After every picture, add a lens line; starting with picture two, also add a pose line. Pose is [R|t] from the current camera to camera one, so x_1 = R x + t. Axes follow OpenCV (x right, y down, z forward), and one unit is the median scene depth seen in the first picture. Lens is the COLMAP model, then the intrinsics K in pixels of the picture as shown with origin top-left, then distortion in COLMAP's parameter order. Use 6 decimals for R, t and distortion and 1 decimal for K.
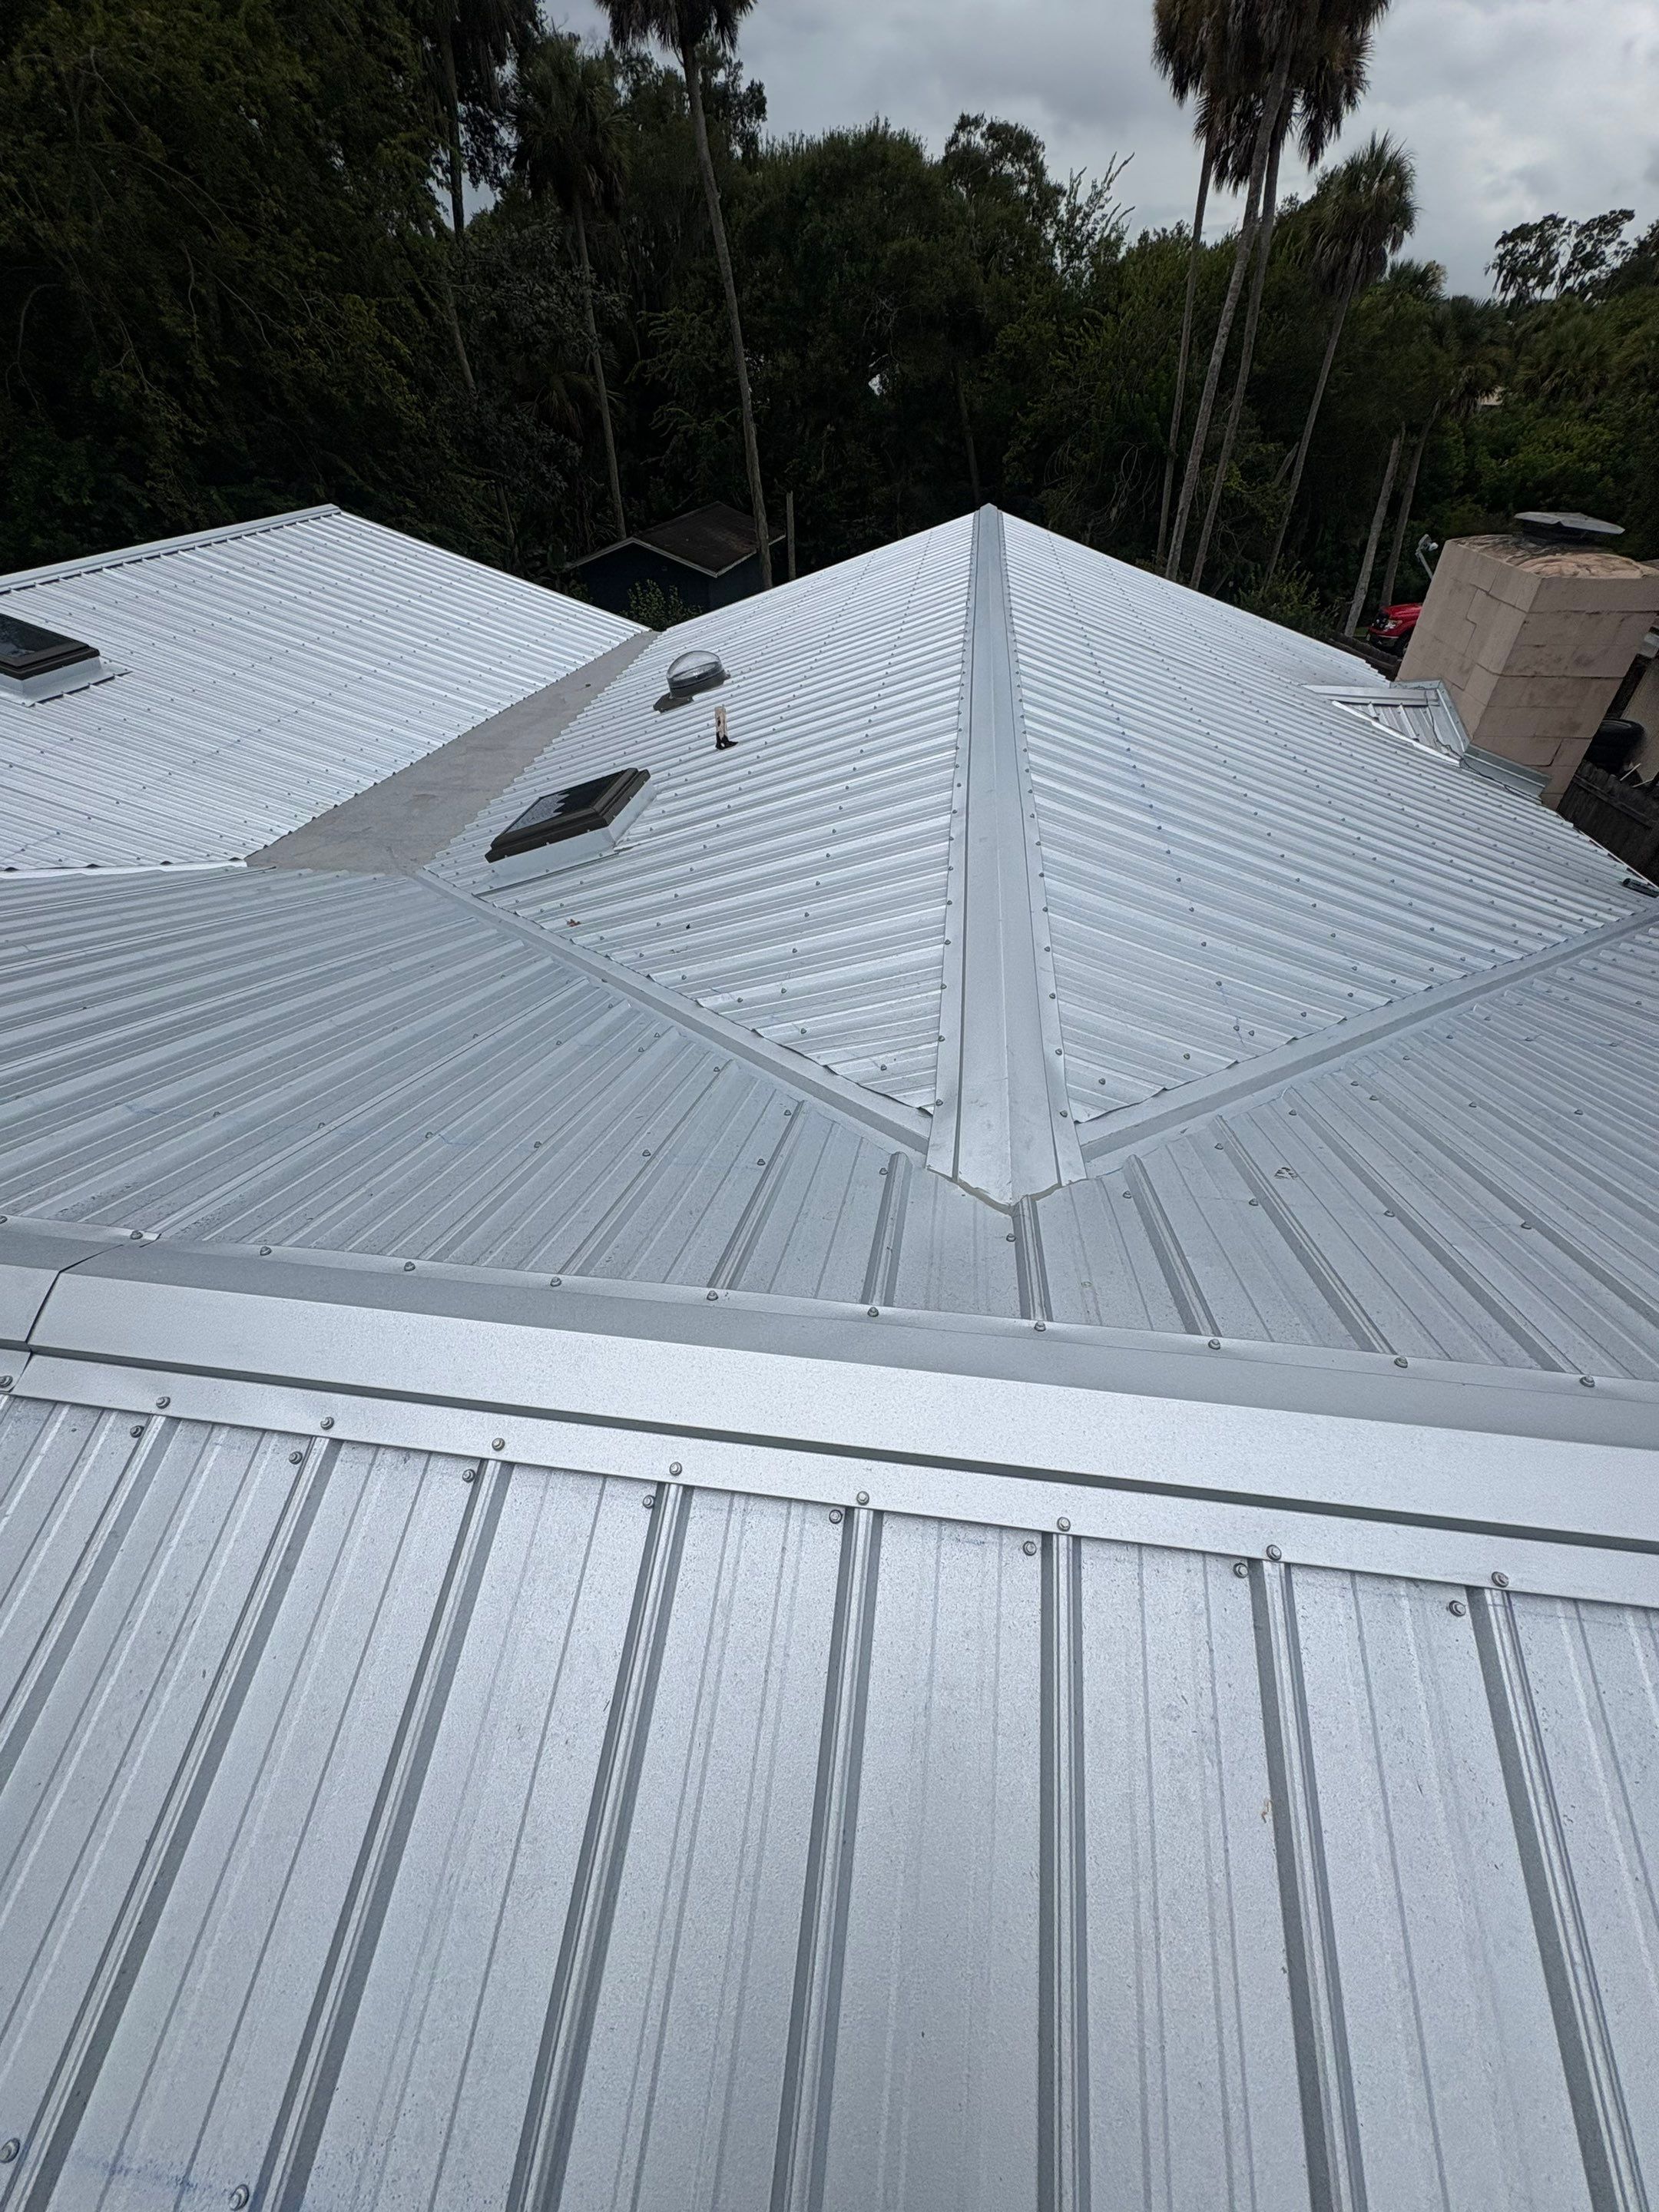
lens RADIAL K [[875.4, 0, 828.4], [0, 875.4, 1106.7], [0, 0, 1]] dist [-0.000033, -0.000238]
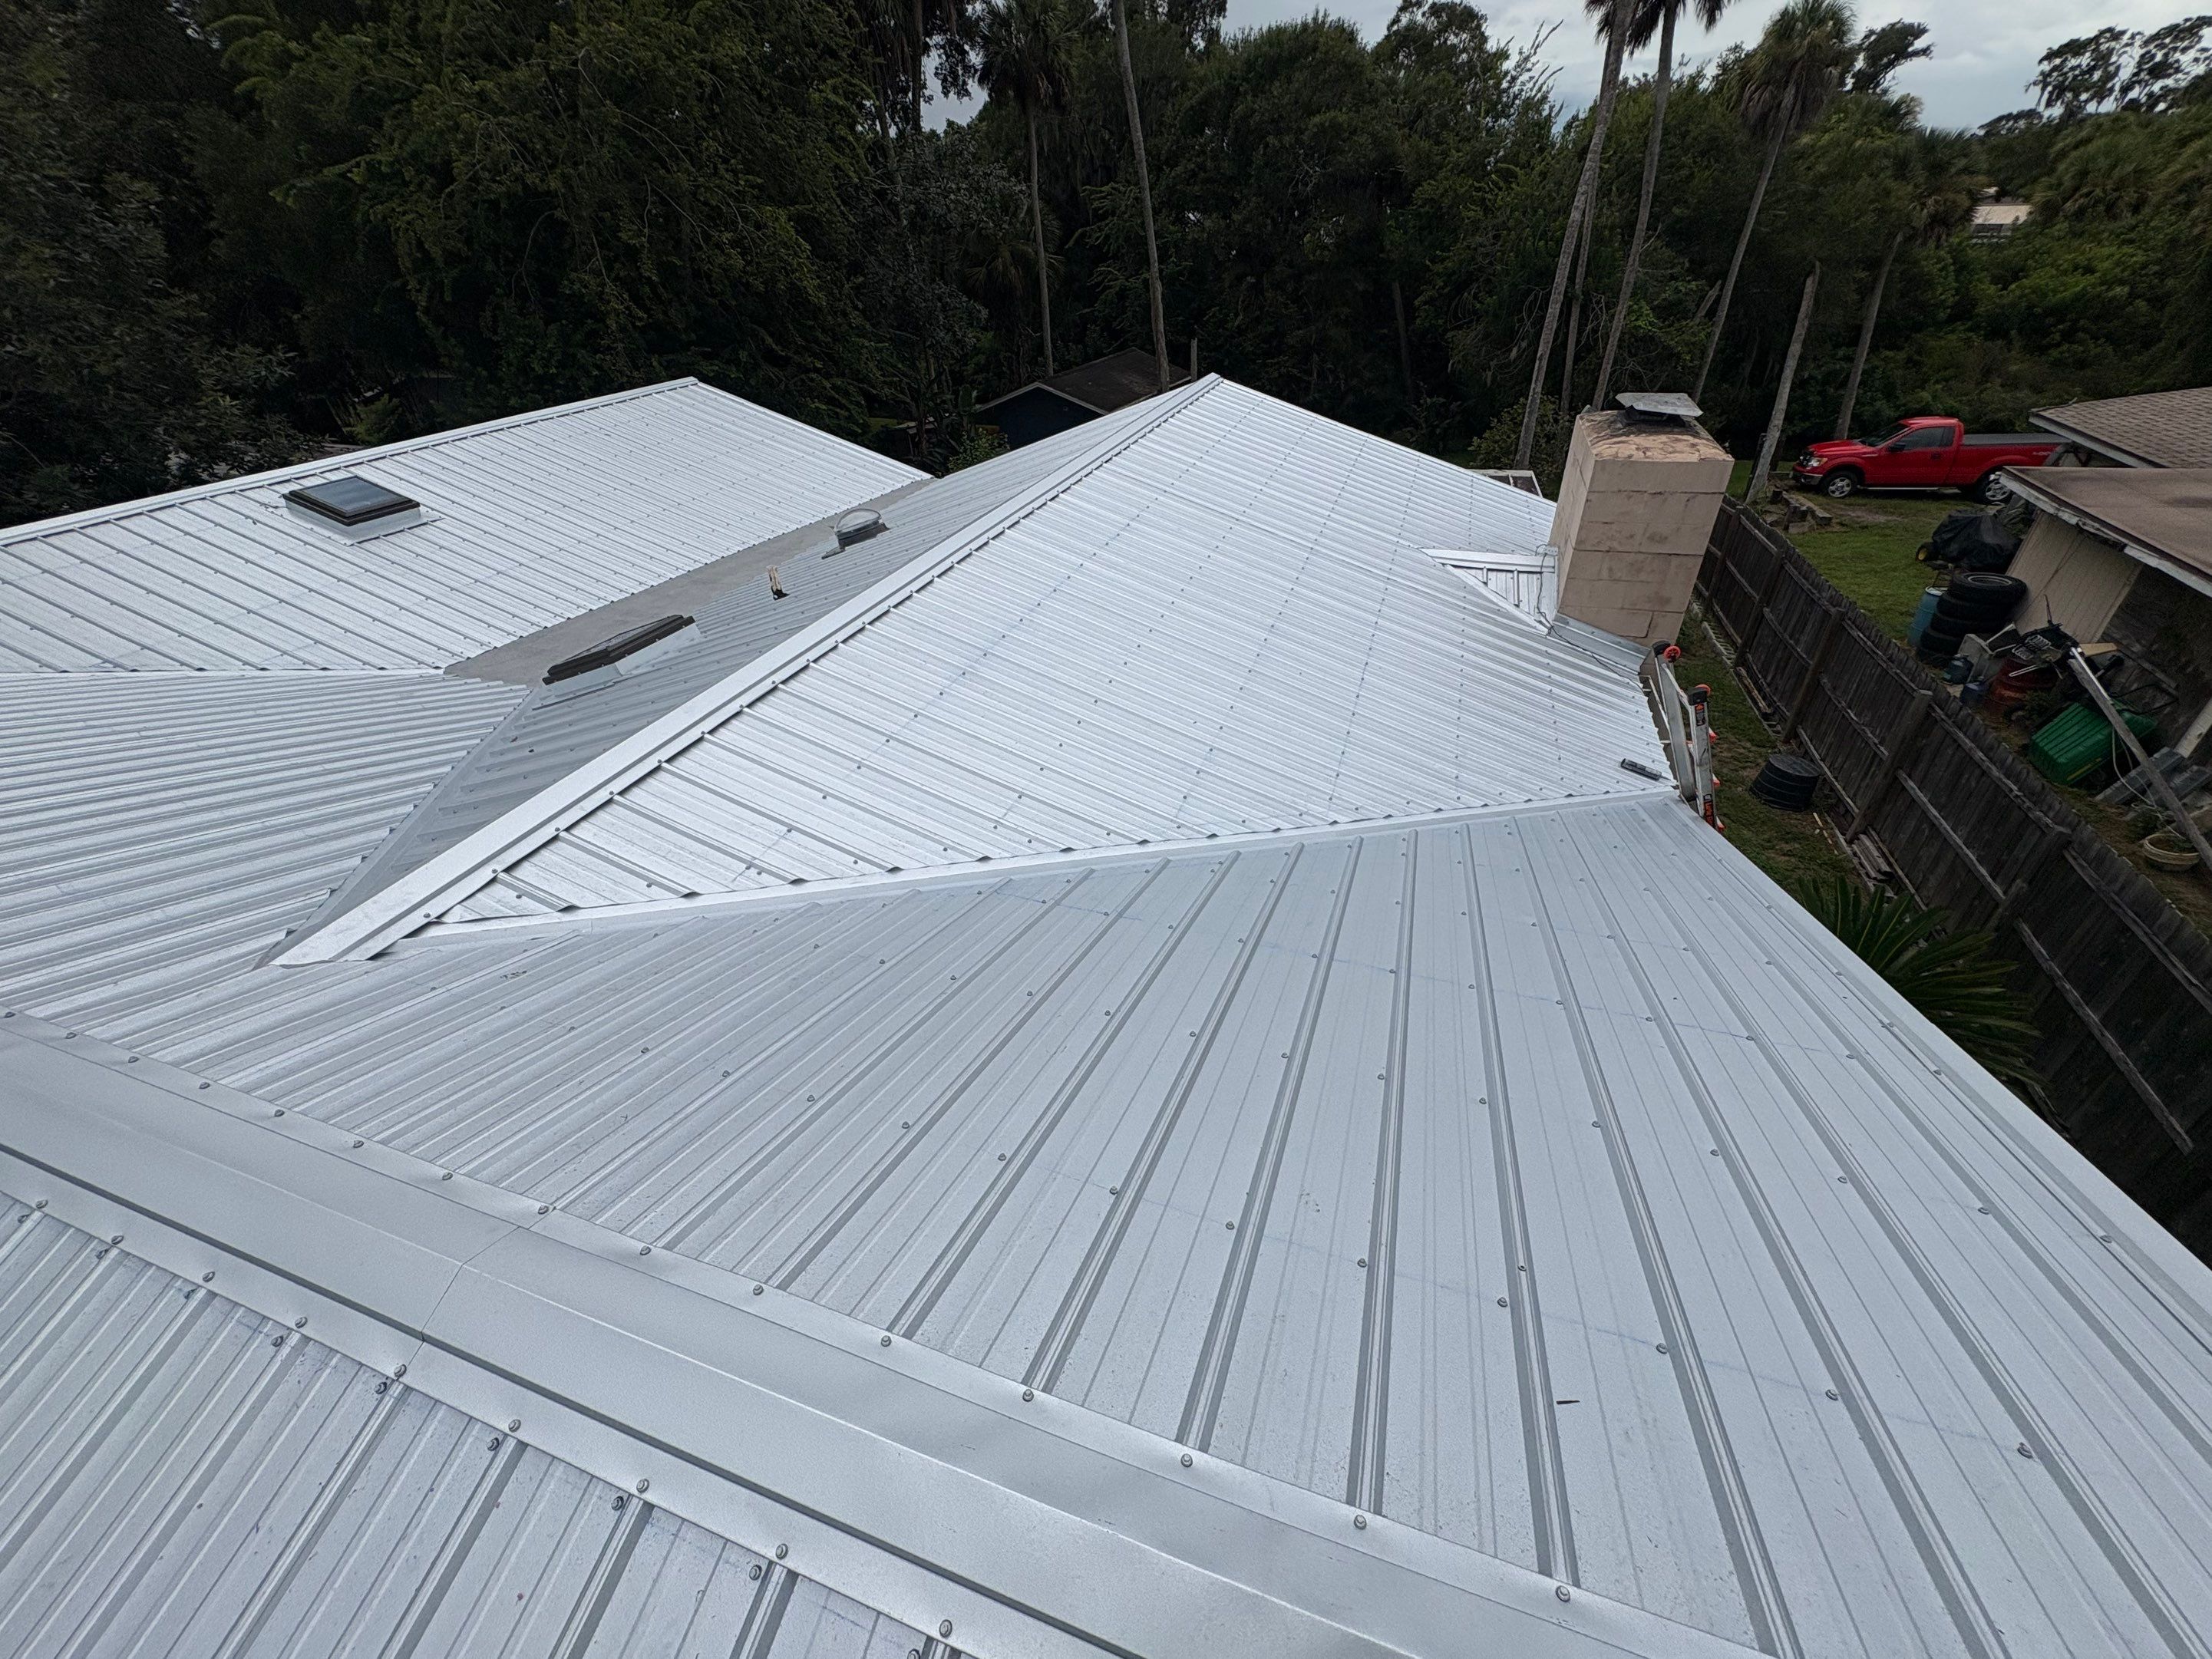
lens RADIAL K [[875.3, 0, 1103.9], [0, 875.3, 829.6], [0, 0, 1]] dist [-0.000033, -0.000238]
pose [[0.978017, 0.086770, -0.189616, 0.104369], [-0.103534, 0.991374, -0.080357, -0.008578], [0.181008, 0.098223, 0.978564, -0.010940]]
